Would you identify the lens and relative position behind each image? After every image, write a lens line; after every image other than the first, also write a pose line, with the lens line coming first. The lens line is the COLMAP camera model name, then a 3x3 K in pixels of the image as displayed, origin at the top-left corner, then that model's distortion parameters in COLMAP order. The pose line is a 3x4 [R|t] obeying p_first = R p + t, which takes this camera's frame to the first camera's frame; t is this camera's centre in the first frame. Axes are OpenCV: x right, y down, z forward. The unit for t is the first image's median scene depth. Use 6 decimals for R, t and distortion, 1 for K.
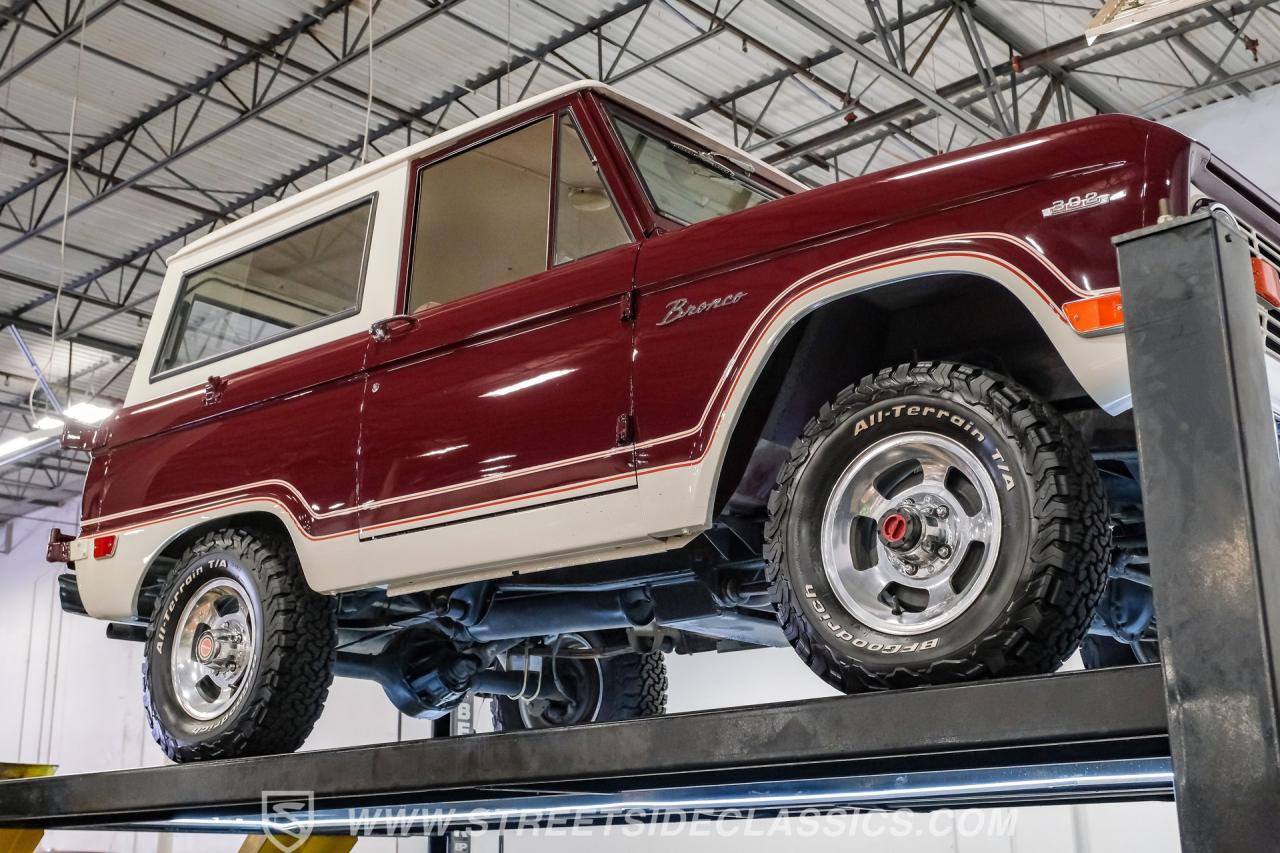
lens RADIAL K [[1697.2, 0, 640.0], [0, 1697.2, 426.5], [0, 0, 1]] dist [-0.001232, -0.038214]
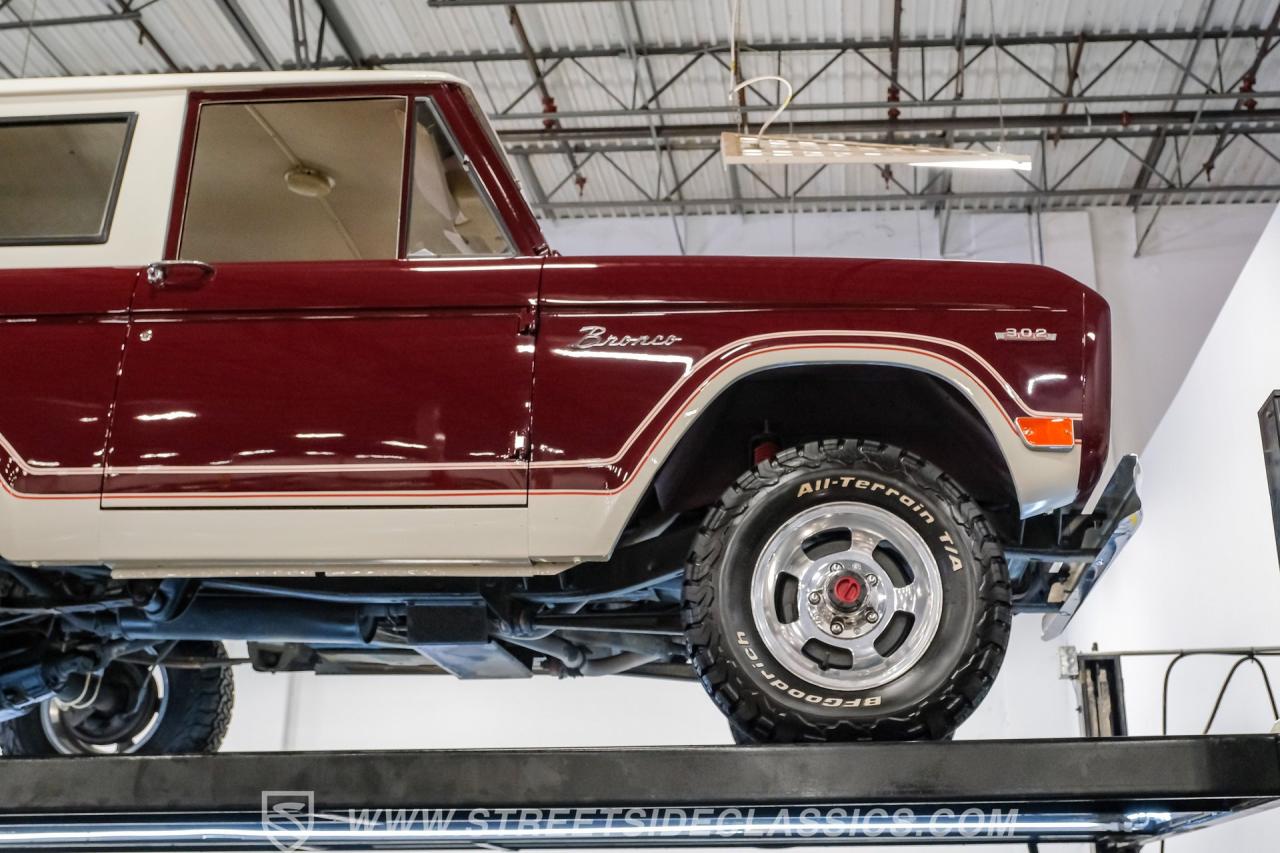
lens RADIAL K [[1563.7, 0, 818.4], [0, 1563.7, 401.1], [0, 0, 1]] dist [-0.016510, 0.033677]
pose [[0.787786, 0.199606, 0.582710, -0.447260], [-0.166195, 0.979831, -0.110954, 0.053374], [-0.593104, -0.009436, 0.805071, 0.205439]]
